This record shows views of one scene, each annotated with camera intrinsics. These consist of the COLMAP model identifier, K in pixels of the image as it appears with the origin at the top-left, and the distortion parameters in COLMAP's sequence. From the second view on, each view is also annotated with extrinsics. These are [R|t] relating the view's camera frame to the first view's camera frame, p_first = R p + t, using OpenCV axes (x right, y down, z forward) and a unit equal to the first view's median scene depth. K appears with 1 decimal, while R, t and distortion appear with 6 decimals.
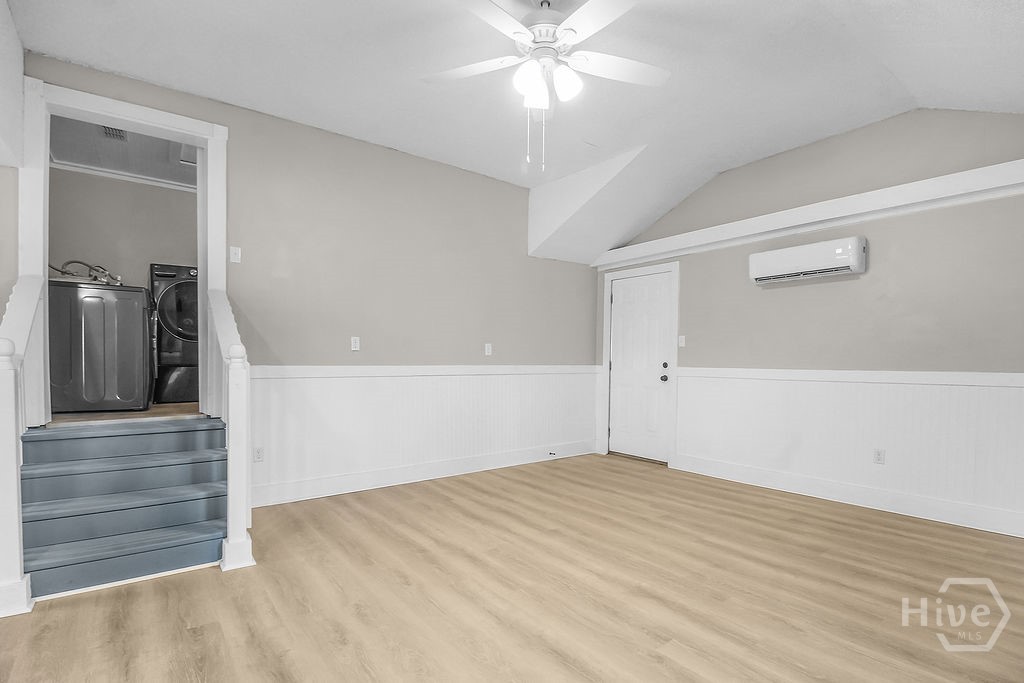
lens RADIAL K [[481.9, 0, 511.3], [0, 481.9, 385.5], [0, 0, 1]] dist [-0.002362, -0.014182]
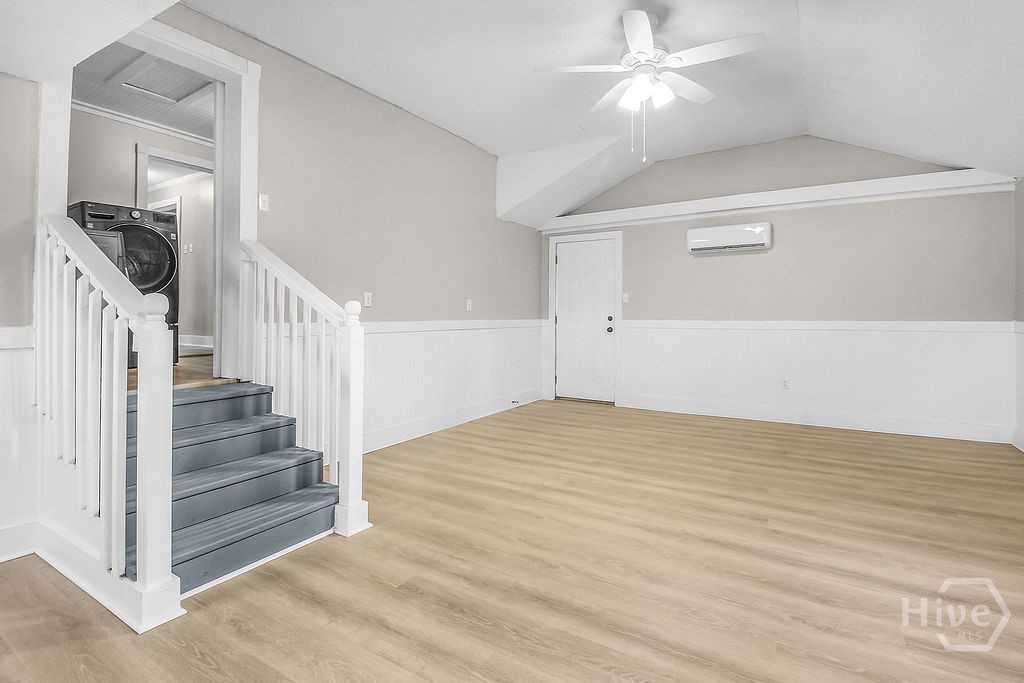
lens RADIAL K [[483.3, 0, 514.7], [0, 483.3, 327.5], [0, 0, 1]] dist [0.000500, -0.013747]
pose [[0.937476, -0.016898, 0.347639, -0.383950], [0.026053, 0.999426, -0.021677, -0.001265], [-0.347073, 0.029379, 0.937378, -0.021593]]
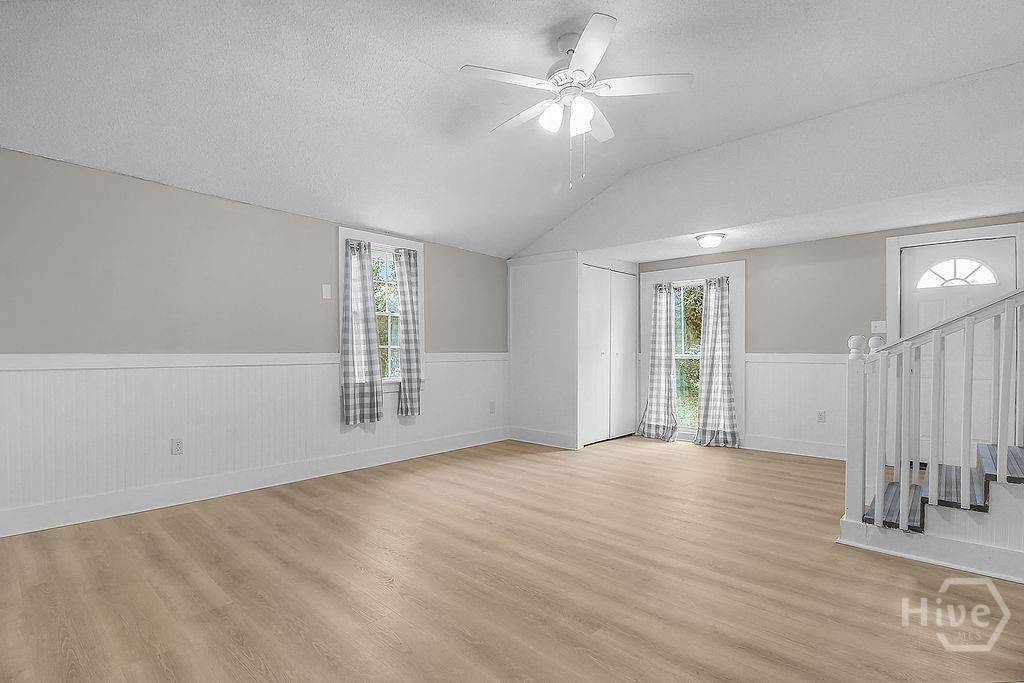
lens RADIAL K [[483.3, 0, 514.7], [0, 483.3, 327.5], [0, 0, 1]] dist [0.000500, -0.013747]
pose [[-0.983683, -0.017280, -0.179081, 0.239209], [-0.022615, 0.999358, 0.027796, -0.075395], [0.178486, 0.031392, -0.983442, 1.236649]]
